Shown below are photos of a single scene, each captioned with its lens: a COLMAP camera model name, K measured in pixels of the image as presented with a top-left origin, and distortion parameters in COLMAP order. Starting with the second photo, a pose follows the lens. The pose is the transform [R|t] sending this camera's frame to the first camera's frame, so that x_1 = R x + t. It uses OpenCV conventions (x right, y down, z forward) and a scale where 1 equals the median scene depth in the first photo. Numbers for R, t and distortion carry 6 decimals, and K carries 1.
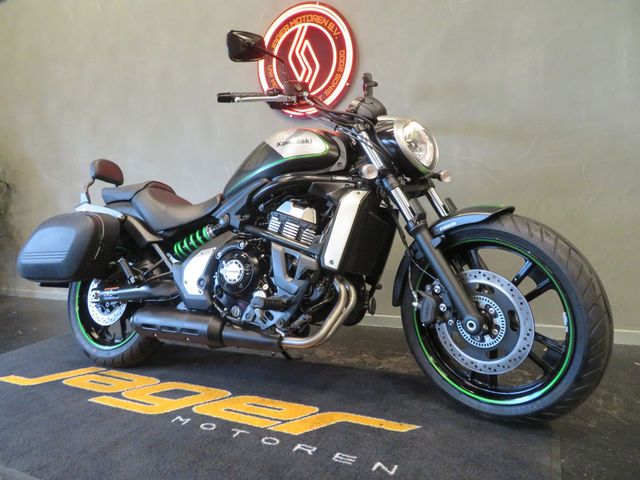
lens RADIAL K [[458.4, 0, 322.2], [0, 458.4, 241.8], [0, 0, 1]] dist [0.001624, 0.006899]
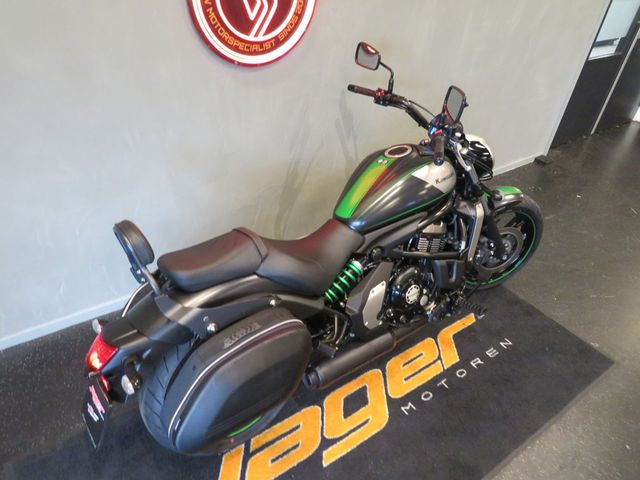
lens RADIAL K [[454.7, 0, 321.6], [0, 454.7, 239.0], [0, 0, 1]] dist [-0.010602, -0.003356]
pose [[0.449073, -0.440617, 0.777296, -1.195473], [-0.028592, 0.862418, 0.505388, -0.670869], [-0.893037, -0.249181, 0.374691, 0.835380]]
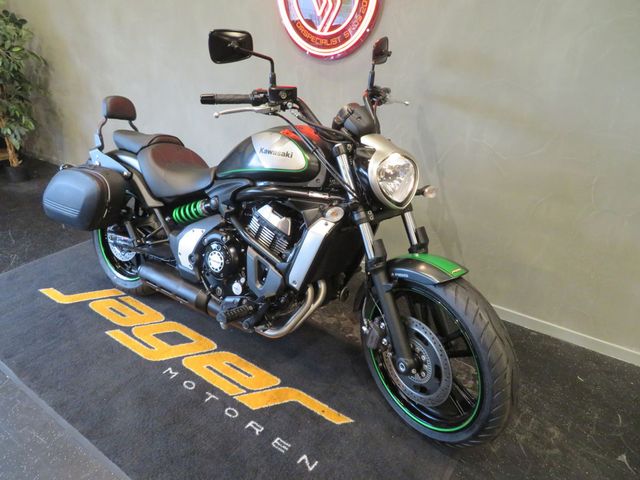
lens RADIAL K [[458.4, 0, 322.2], [0, 458.4, 241.8], [0, 0, 1]] dist [0.001624, 0.006899]
pose [[0.986151, 0.134883, -0.096506, 0.166502], [-0.092348, 0.929901, 0.356028, -0.413092], [0.137763, -0.342185, 0.929479, 0.020575]]
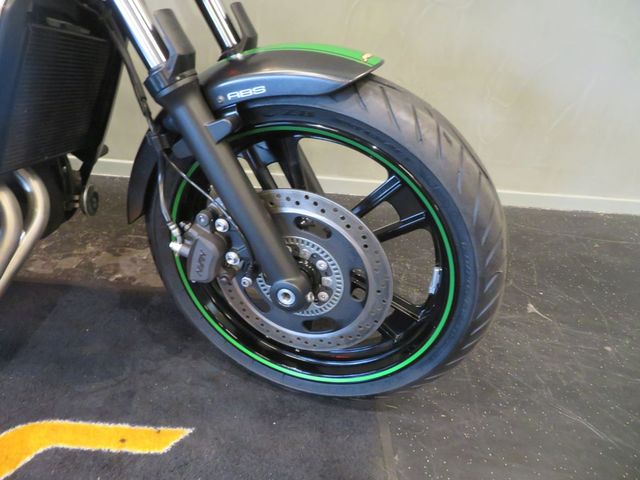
lens RADIAL K [[456.3, 0, 320.0], [0, 456.3, 240.0], [0, 0, 1]] dist [-0.009776, 0.000250]
pose [[0.872500, -0.132884, 0.470198, 0.099514], [-0.109878, 0.884301, 0.453805, -0.102504], [-0.476100, -0.447609, 0.756951, 0.512114]]
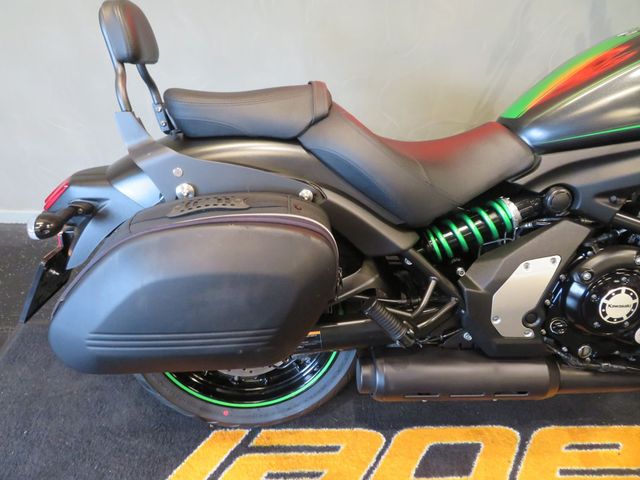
lens RADIAL K [[458.4, 0, 322.2], [0, 458.4, 241.8], [0, 0, 1]] dist [0.001624, 0.006899]
pose [[0.867255, -0.202270, 0.454923, -0.796258], [-0.040683, 0.881902, 0.469673, -0.273888], [-0.496198, -0.425835, 0.756606, 0.809397]]
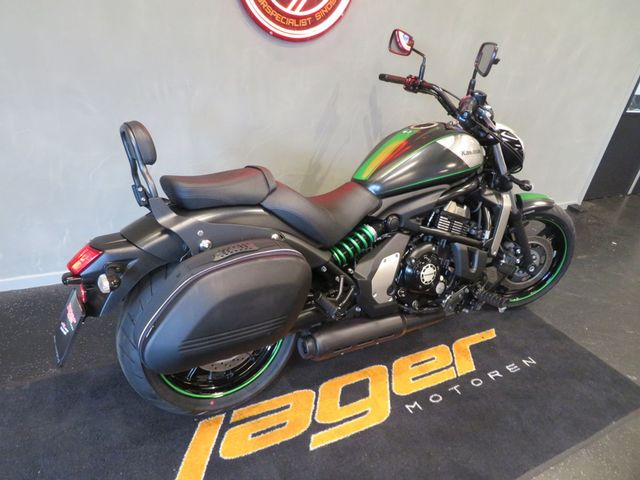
lens RADIAL K [[456.3, 0, 320.0], [0, 456.3, 240.0], [0, 0, 1]] dist [-0.009776, 0.000250]
pose [[0.531036, -0.267191, 0.804121, -1.227381], [-0.100349, 0.922475, 0.372787, -0.404007], [-0.841387, -0.278656, 0.463055, 0.763992]]
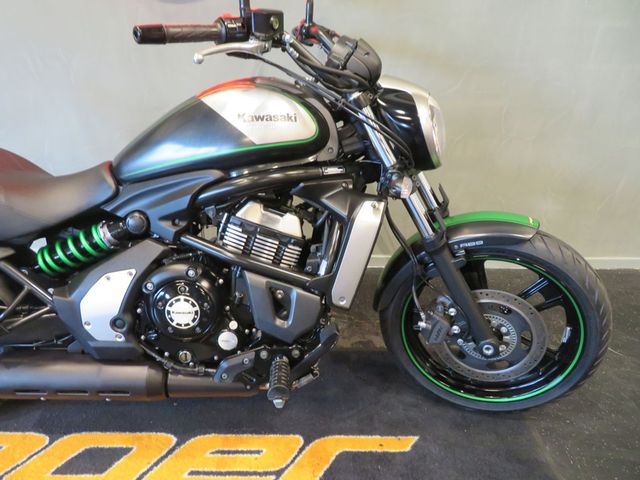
lens RADIAL K [[456.3, 0, 320.0], [0, 456.3, 240.0], [0, 0, 1]] dist [-0.009776, 0.000250]
pose [[0.874705, -0.138958, 0.464308, -0.326383], [-0.042459, 0.932362, 0.359025, -0.297542], [-0.482792, -0.333755, 0.809641, 0.404022]]
